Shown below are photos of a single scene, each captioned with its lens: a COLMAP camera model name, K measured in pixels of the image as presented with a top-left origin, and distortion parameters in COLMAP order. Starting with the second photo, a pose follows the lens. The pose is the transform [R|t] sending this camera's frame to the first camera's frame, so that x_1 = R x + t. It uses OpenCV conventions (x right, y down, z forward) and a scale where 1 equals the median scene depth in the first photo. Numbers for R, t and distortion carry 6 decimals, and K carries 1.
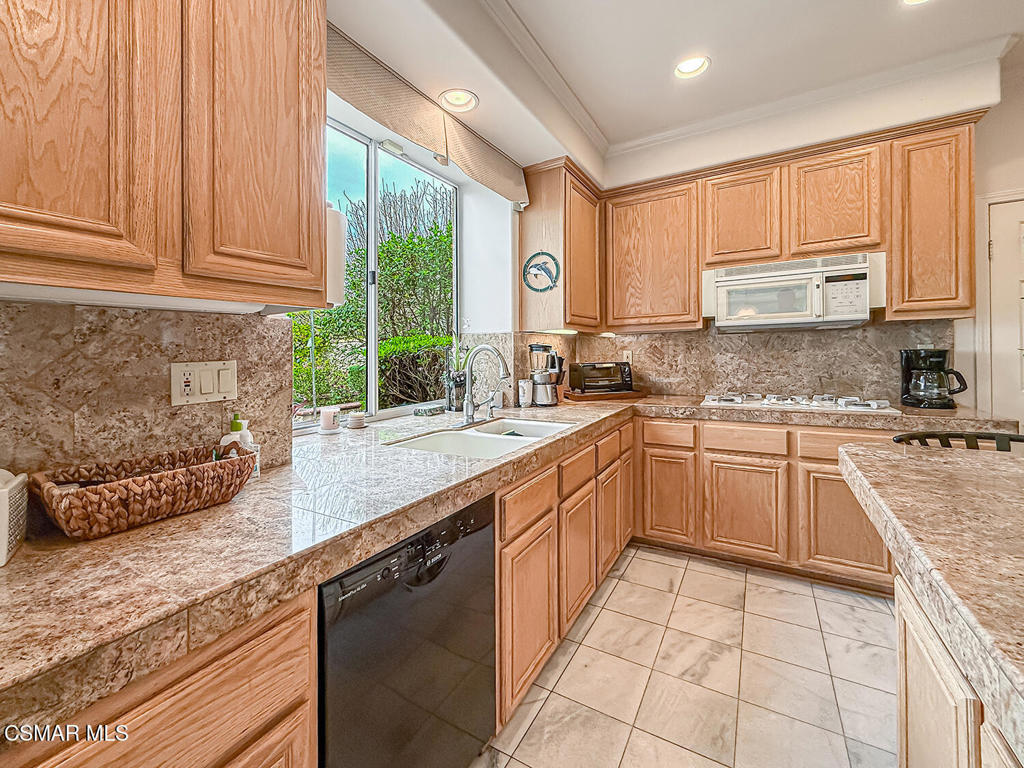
lens RADIAL K [[417.0, 0, 512.7], [0, 417.0, 359.1], [0, 0, 1]] dist [0.000088, 0.000343]
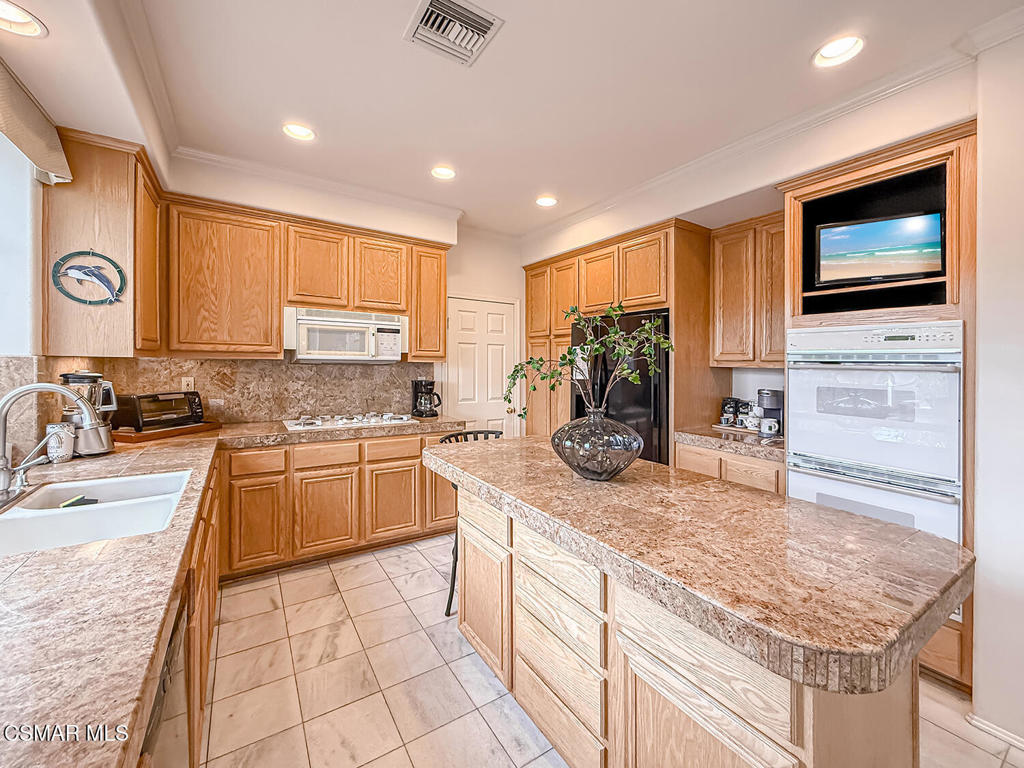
lens RADIAL K [[417.0, 0, 496.6], [0, 417.0, 371.1], [0, 0, 1]] dist [0.000088, 0.000343]
pose [[0.469112, 0.008841, 0.883094, -0.274295], [-0.011592, 0.999925, -0.003852, -0.050958], [-0.883062, -0.008430, 0.469180, -0.001829]]
